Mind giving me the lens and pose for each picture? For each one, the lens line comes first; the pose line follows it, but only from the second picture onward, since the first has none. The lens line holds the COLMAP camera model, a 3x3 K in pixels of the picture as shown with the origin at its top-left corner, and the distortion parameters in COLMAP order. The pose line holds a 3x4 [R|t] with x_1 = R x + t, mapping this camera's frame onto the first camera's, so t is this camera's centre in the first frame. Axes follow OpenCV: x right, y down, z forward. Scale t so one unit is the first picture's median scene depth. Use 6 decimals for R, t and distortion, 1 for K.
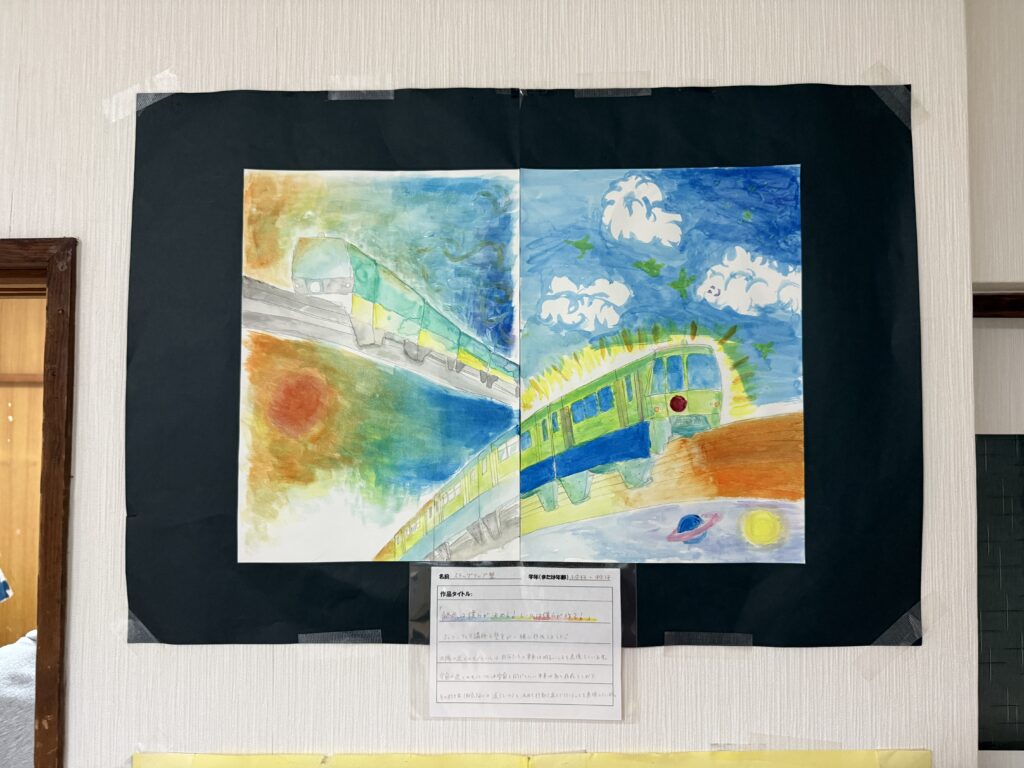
lens RADIAL K [[728.3, 0, 510.4], [0, 728.3, 385.9], [0, 0, 1]] dist [0.006383, -0.003890]
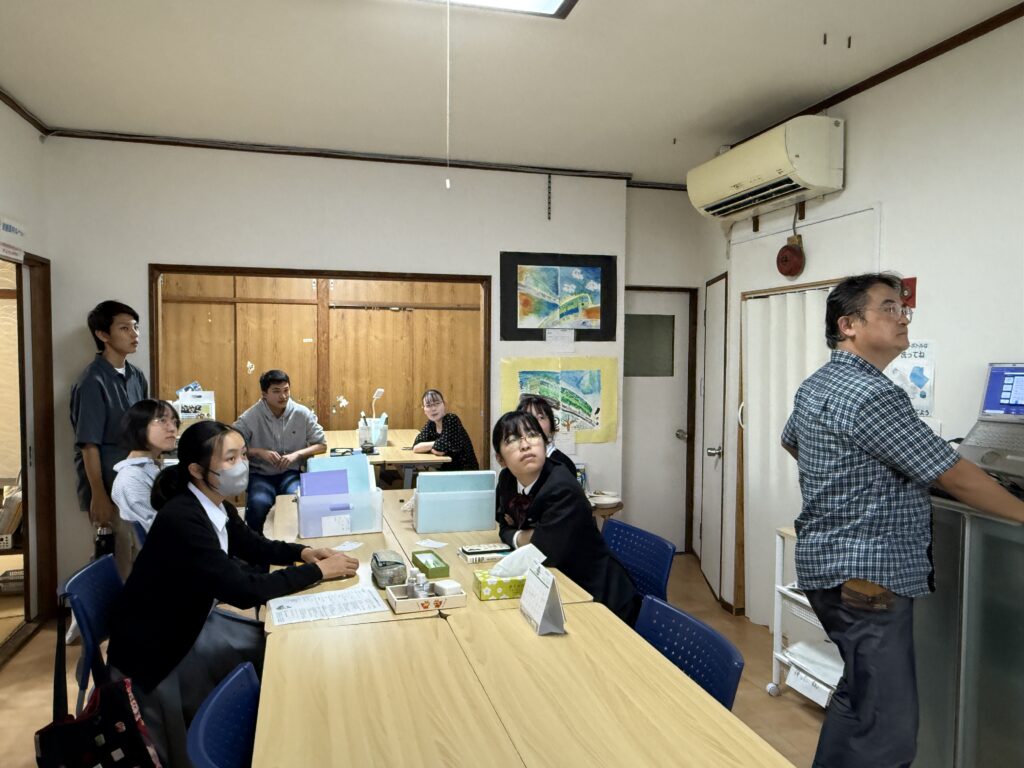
lens RADIAL K [[728.3, 0, 513.0], [0, 728.3, 383.5], [0, 0, 1]] dist [0.006383, -0.003890]
pose [[0.955889, -0.011841, 0.293489, -2.316917], [-0.012353, 0.996682, 0.080446, 0.216931], [-0.293468, -0.080523, 0.952571, -5.145499]]
